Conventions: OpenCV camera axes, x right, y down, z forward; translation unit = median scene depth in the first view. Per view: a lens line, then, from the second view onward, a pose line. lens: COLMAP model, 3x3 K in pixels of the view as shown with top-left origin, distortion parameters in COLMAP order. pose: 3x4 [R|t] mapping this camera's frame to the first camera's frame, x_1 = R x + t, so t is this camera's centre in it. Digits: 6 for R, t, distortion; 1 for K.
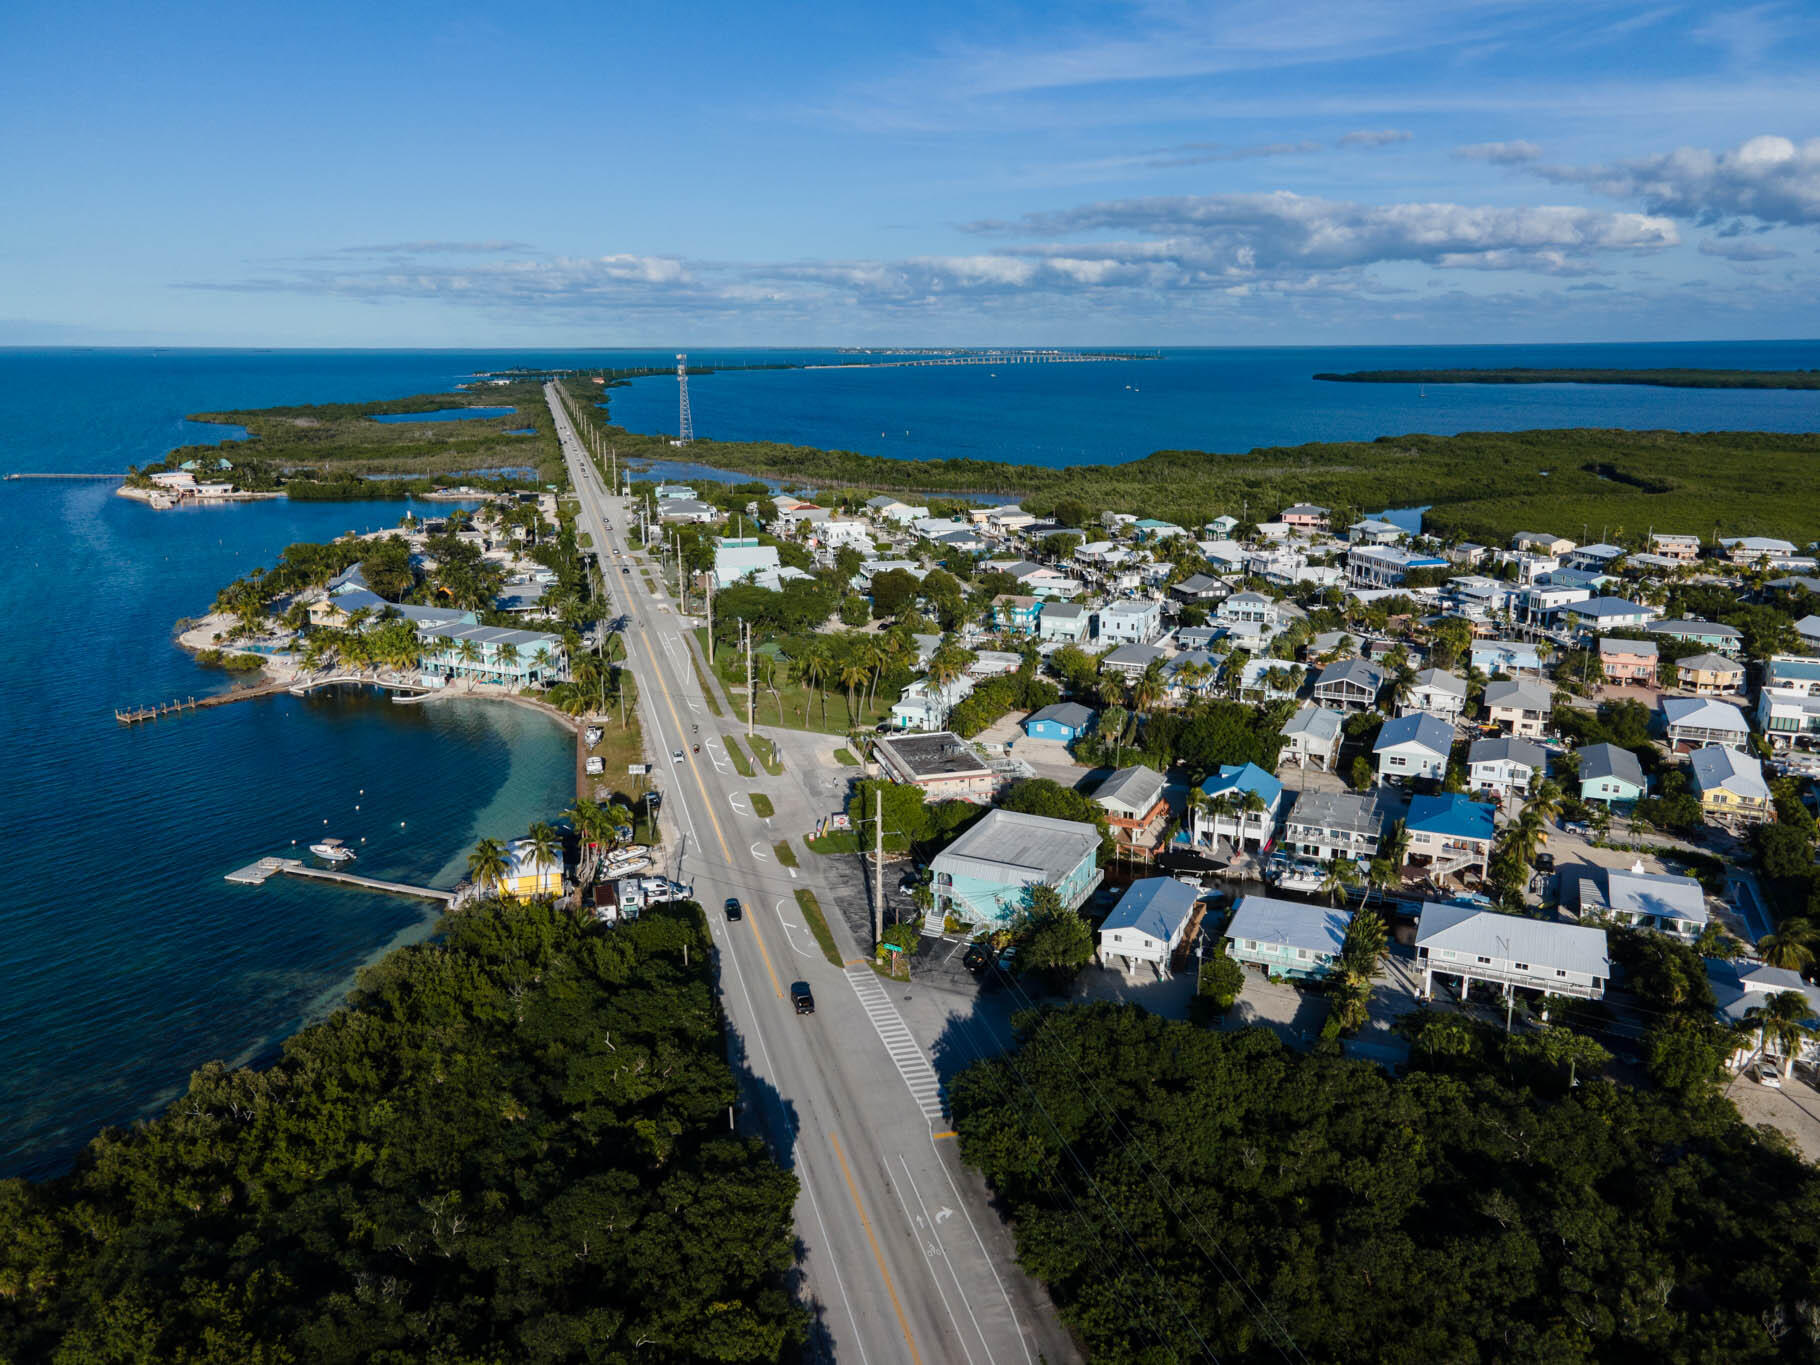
lens RADIAL K [[1286.1, 0, 910.0], [0, 1286.1, 682.5], [0, 0, 1]] dist [0.039780, 0.001861]
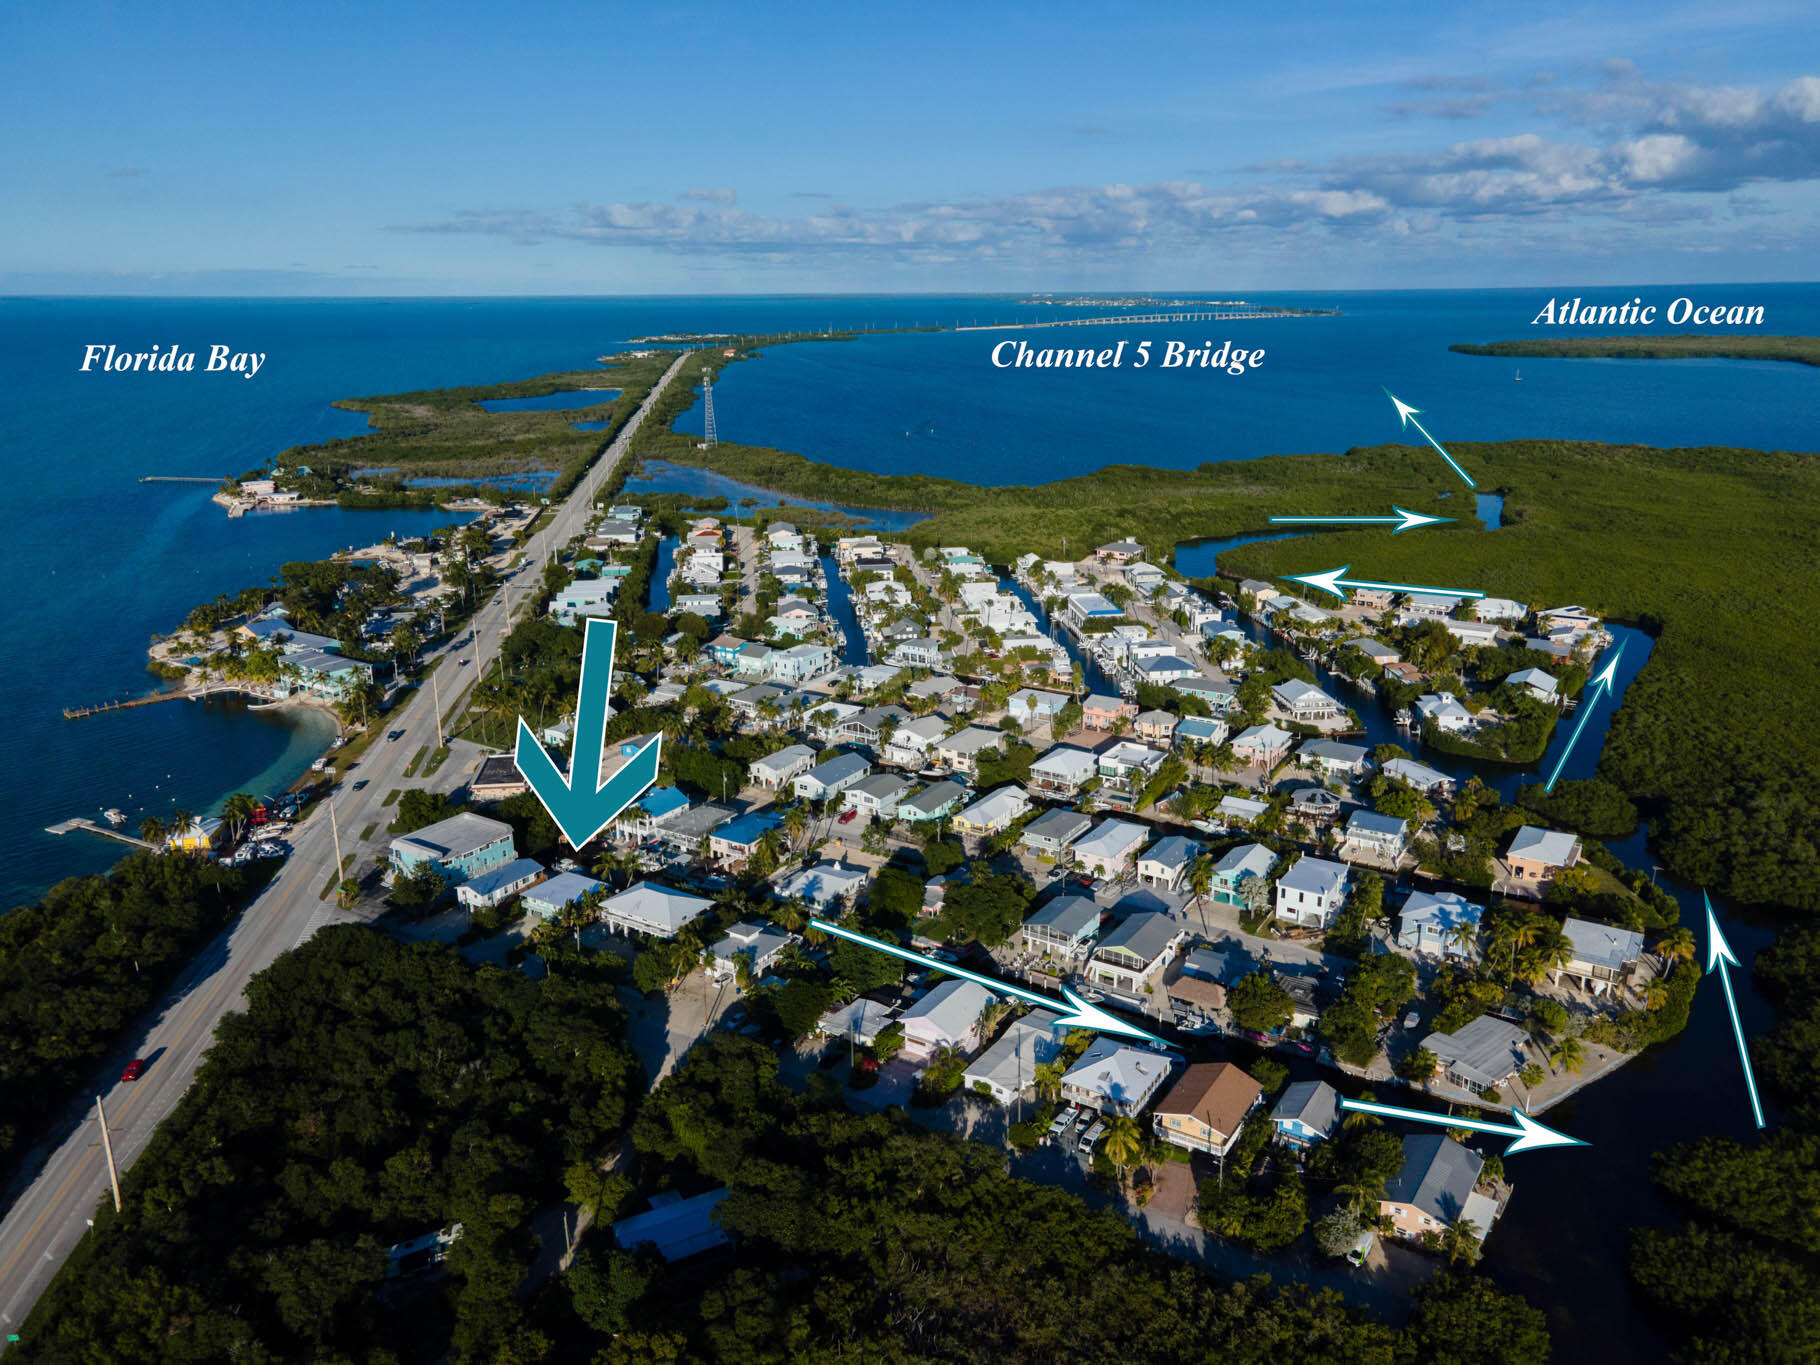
lens RADIAL K [[1322.5, 0, 910.0], [0, 1322.5, 682.5], [0, 0, 1]] dist [0.030469, -0.000899]
pose [[0.989337, 0.034183, -0.141576, 0.232913], [-0.029625, 0.998976, 0.034183, -0.037517], [0.142599, -0.029624, 0.989337, -0.154139]]
